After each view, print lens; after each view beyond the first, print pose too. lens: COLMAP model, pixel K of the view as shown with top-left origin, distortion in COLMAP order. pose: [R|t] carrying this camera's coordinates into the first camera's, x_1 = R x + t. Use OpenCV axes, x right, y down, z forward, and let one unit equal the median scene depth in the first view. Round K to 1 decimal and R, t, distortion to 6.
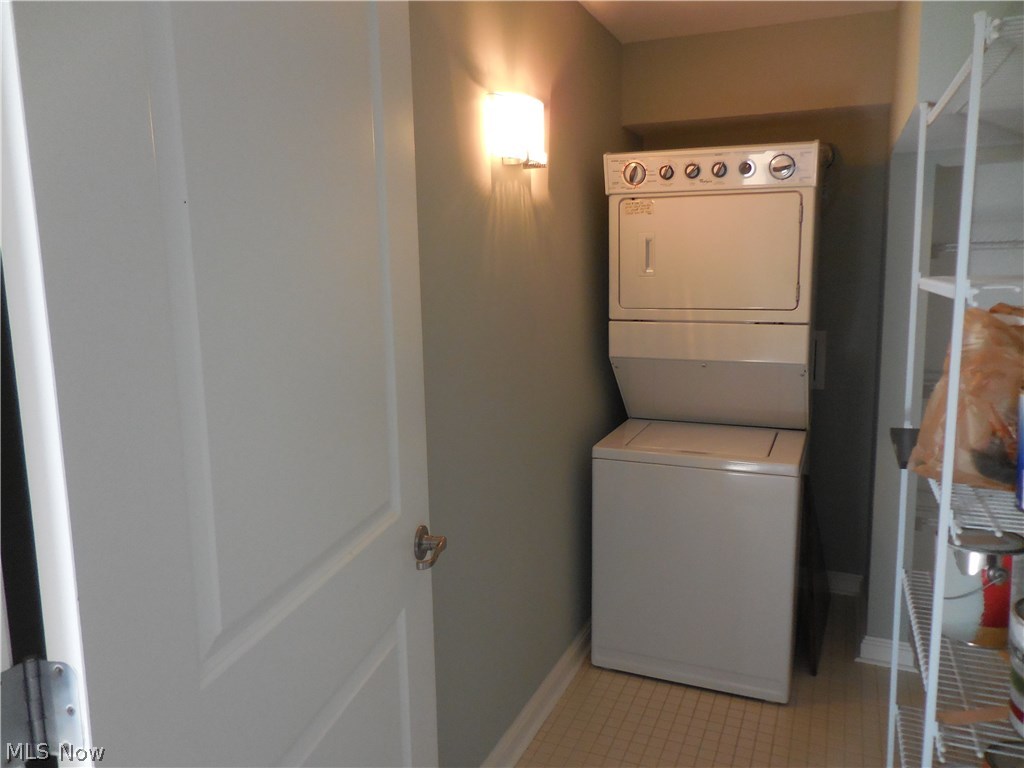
lens RADIAL K [[790.5, 0, 528.3], [0, 790.5, 379.7], [0, 0, 1]] dist [0.020486, 0.005127]
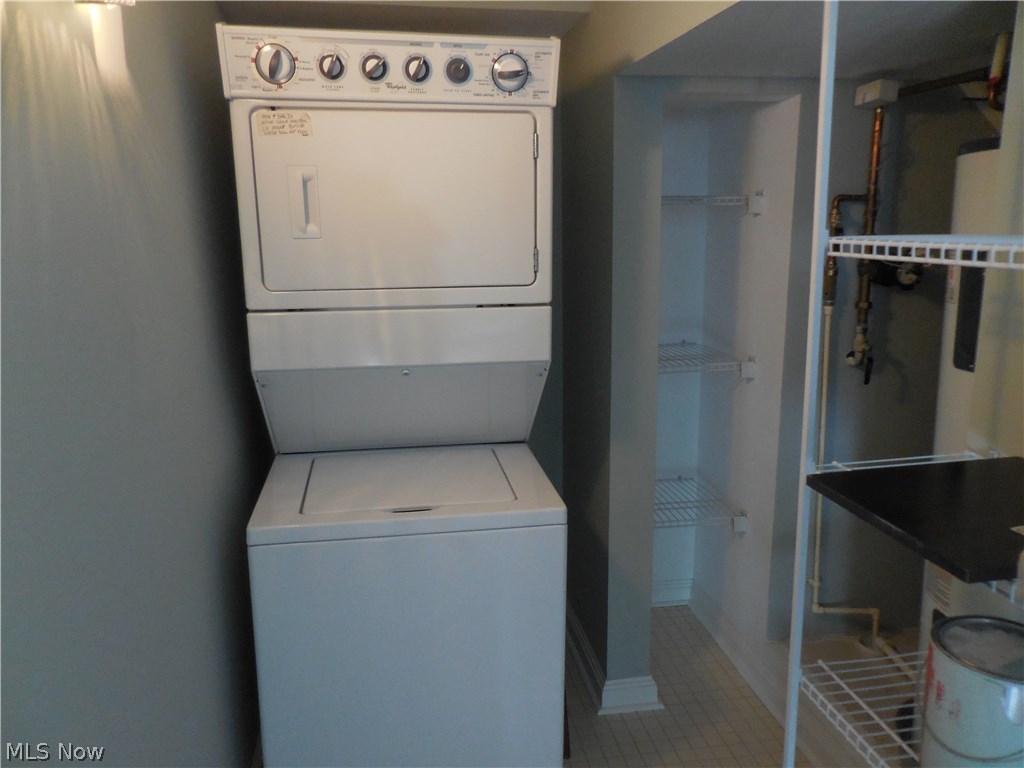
lens RADIAL K [[790.5, 0, 528.3], [0, 790.5, 379.7], [0, 0, 1]] dist [0.020486, 0.005127]
pose [[0.844422, -0.101594, 0.525956, -0.043351], [0.076759, 0.994667, 0.068894, -0.051920], [-0.530151, -0.017804, 0.847717, 0.393616]]
